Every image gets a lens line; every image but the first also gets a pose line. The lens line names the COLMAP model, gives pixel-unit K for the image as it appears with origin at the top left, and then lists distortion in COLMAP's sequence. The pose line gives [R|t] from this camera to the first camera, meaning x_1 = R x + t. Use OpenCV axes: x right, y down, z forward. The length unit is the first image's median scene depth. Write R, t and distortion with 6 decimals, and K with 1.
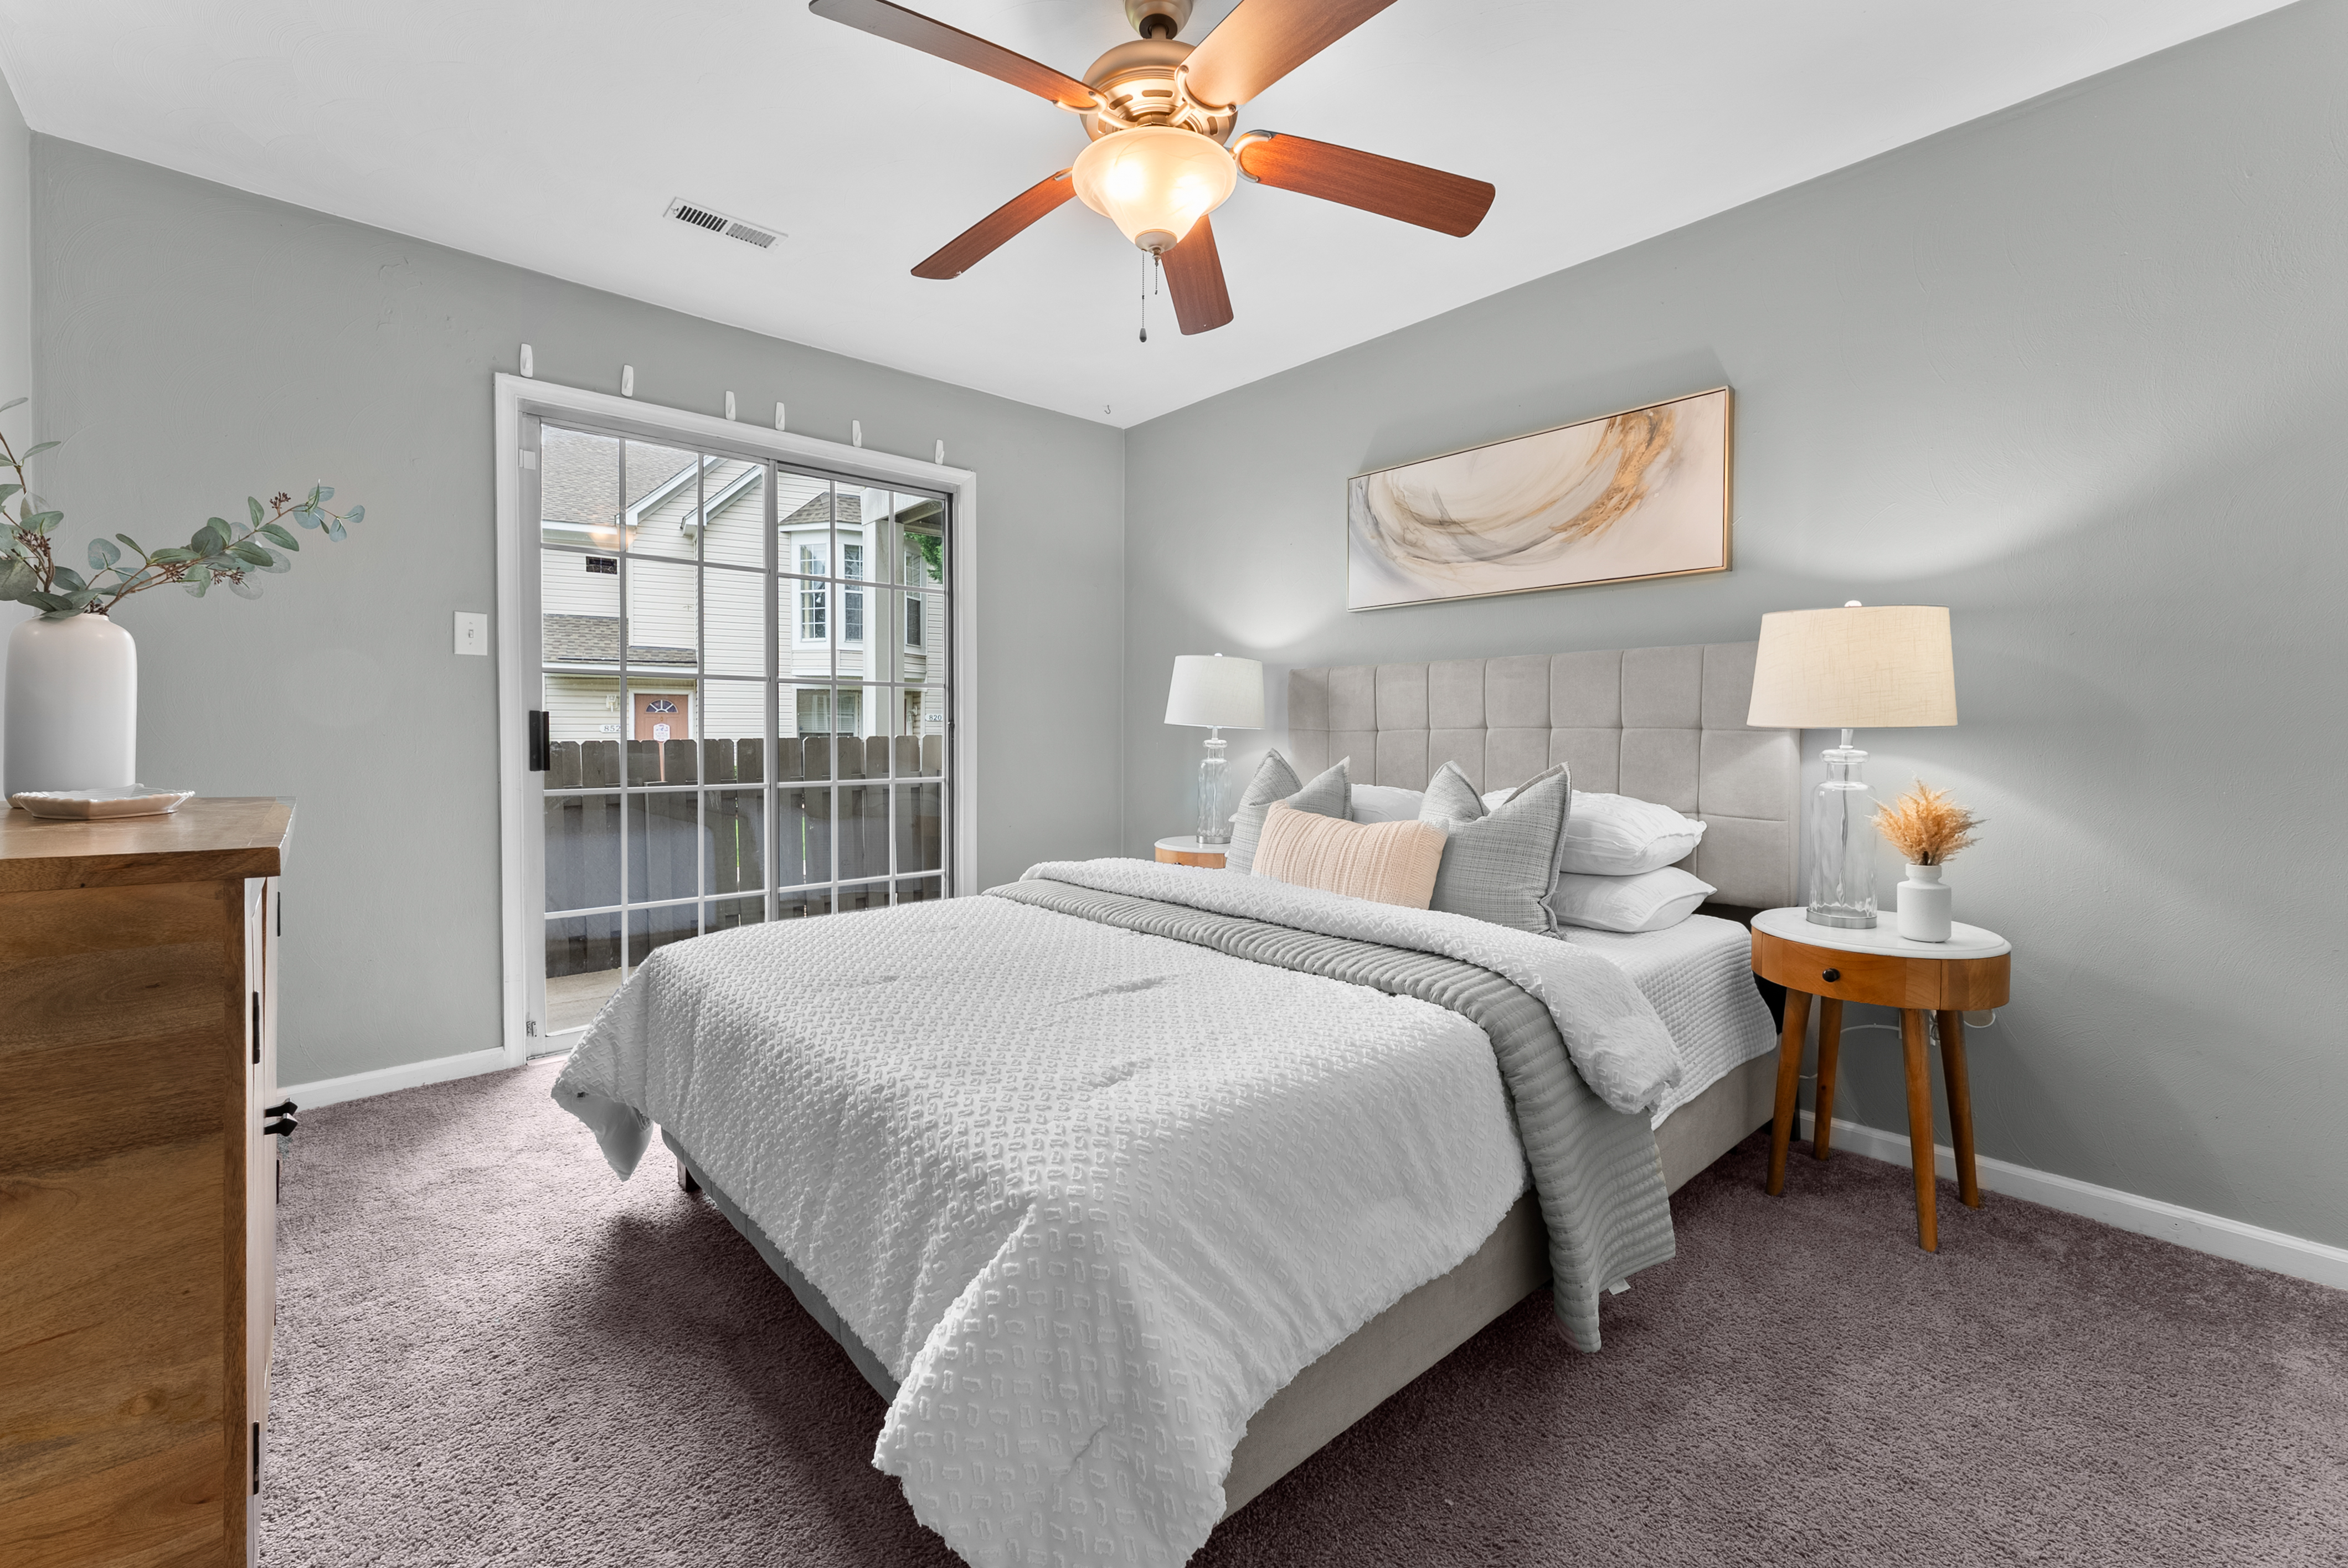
lens RADIAL K [[972.5, 0, 1180.6], [0, 972.5, 750.2], [0, 0, 1]] dist [0.003198, -0.001246]
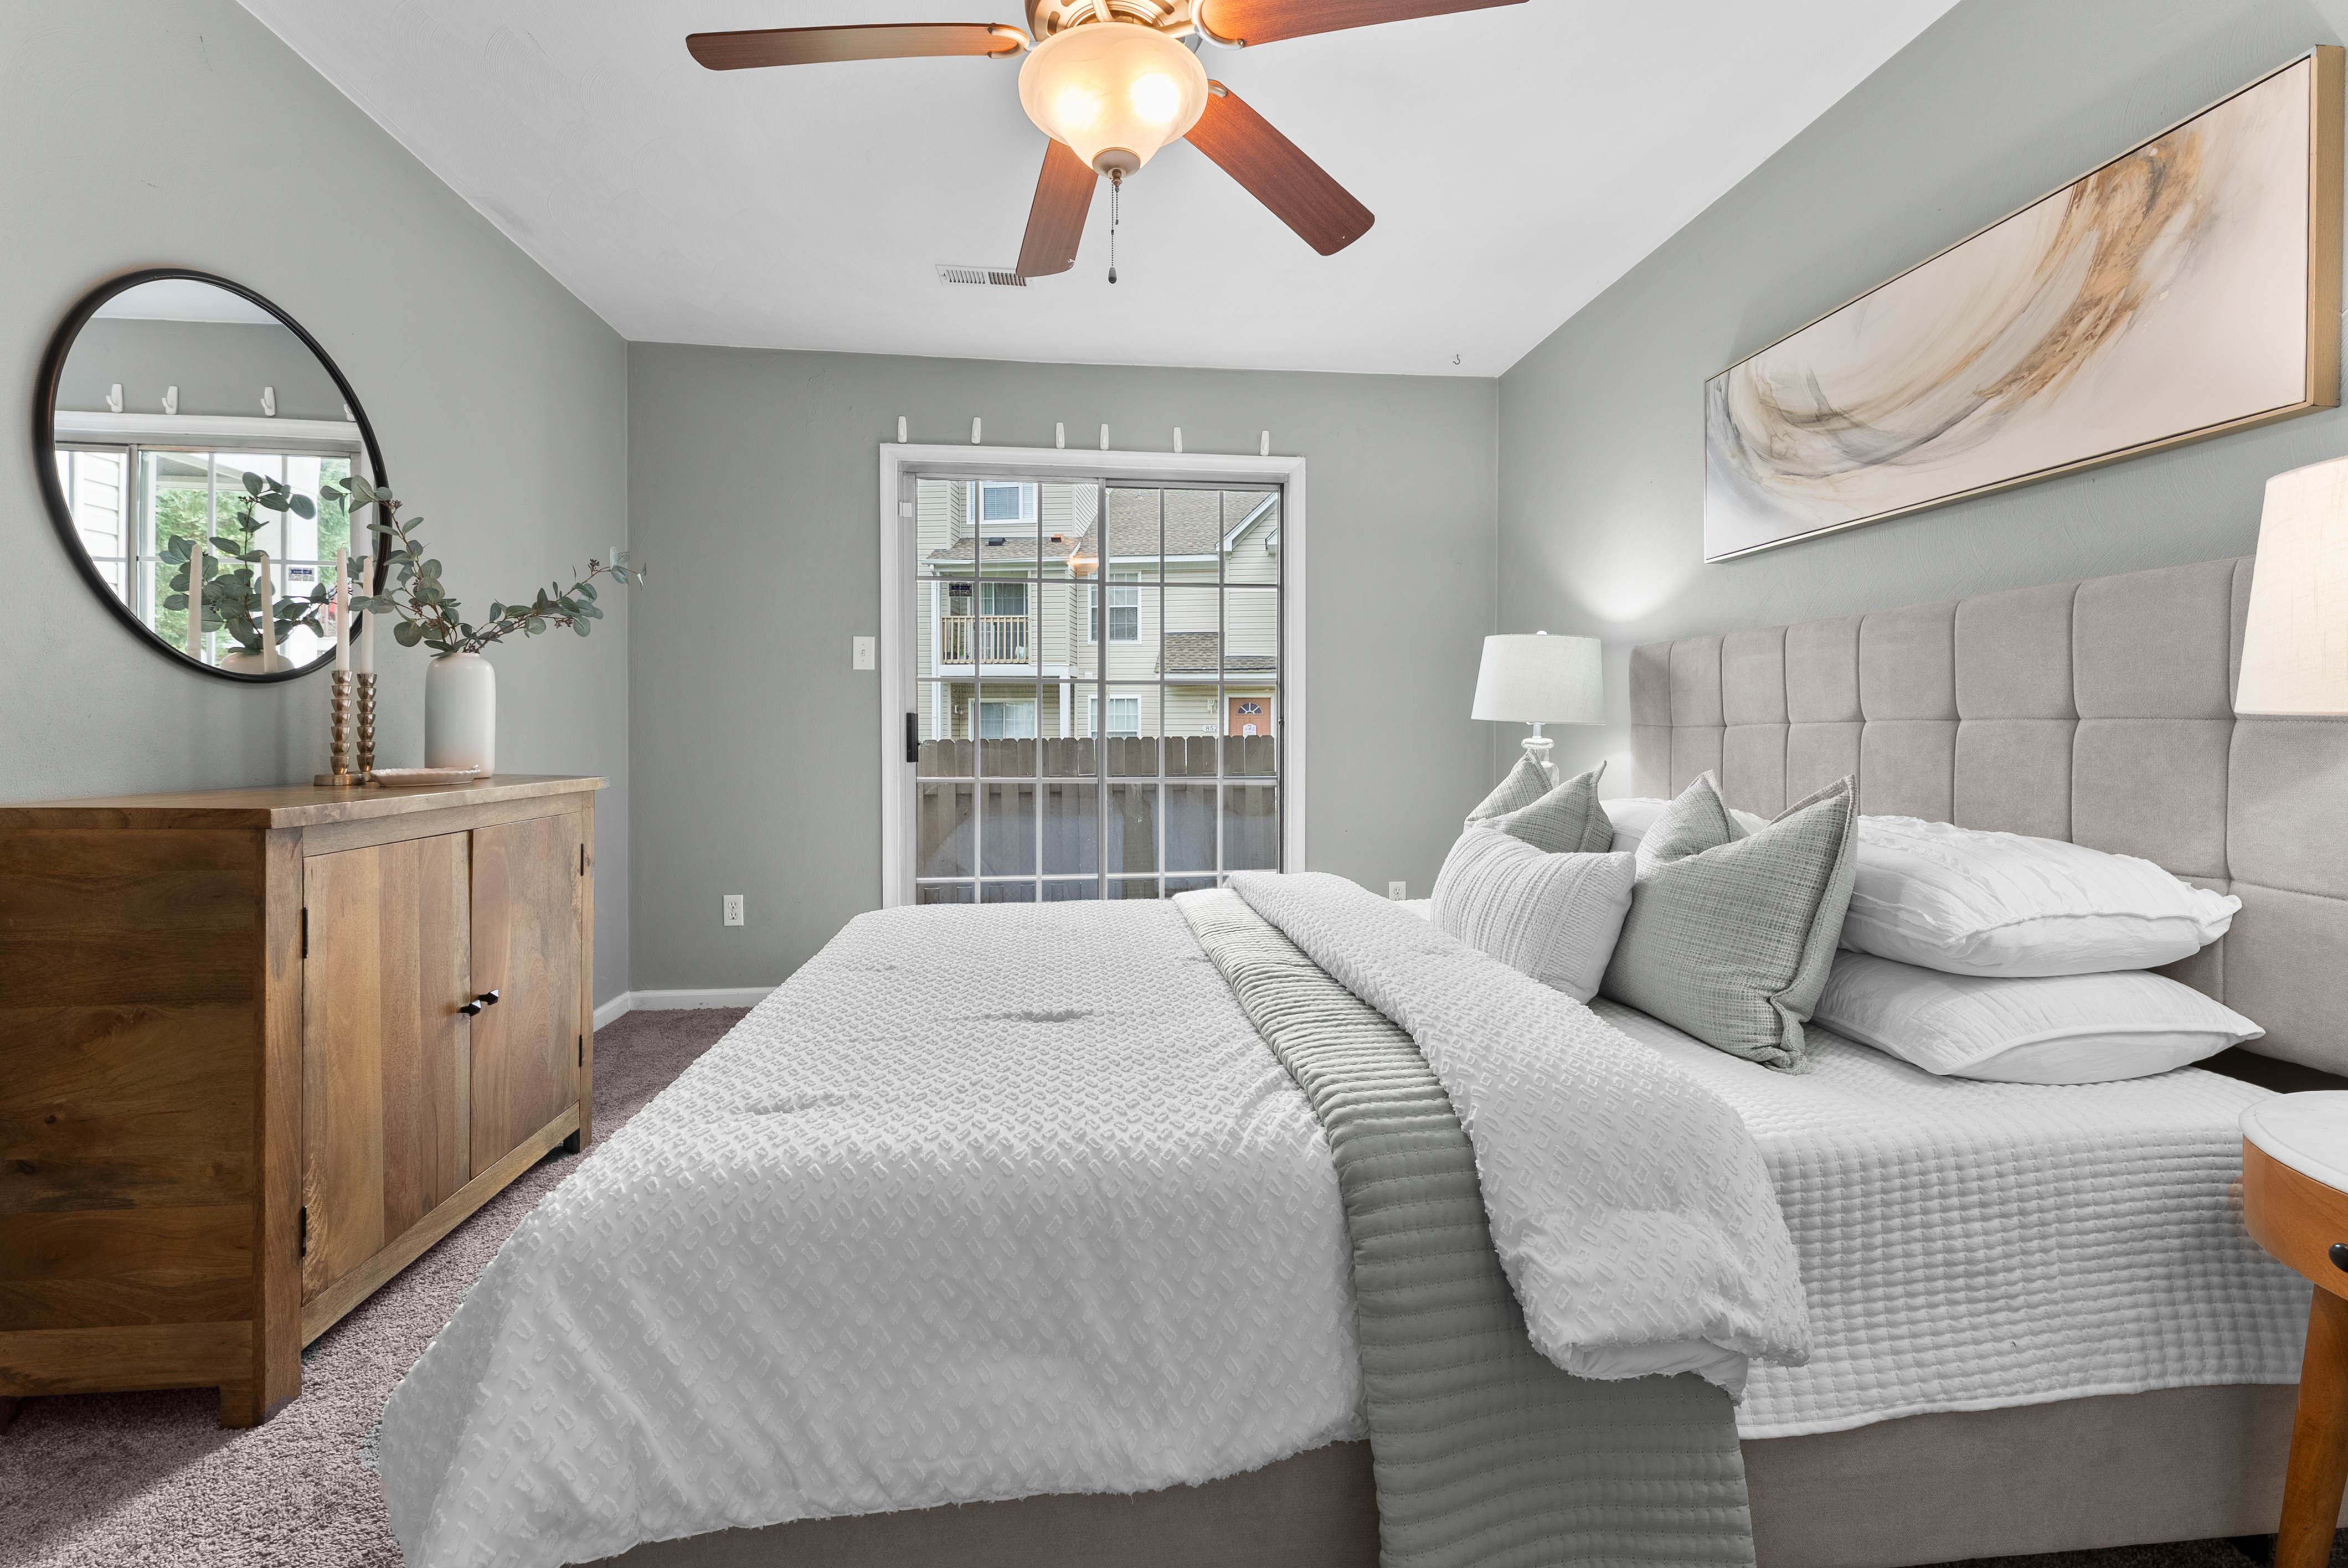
lens RADIAL K [[972.5, 0, 1162.6], [0, 972.5, 741.3], [0, 0, 1]] dist [0.003198, -0.001246]
pose [[0.807205, 0.004282, -0.590255, 0.335041], [-0.009066, 0.999946, -0.005143, -0.001750], [0.590201, 0.009503, 0.807200, 0.208903]]
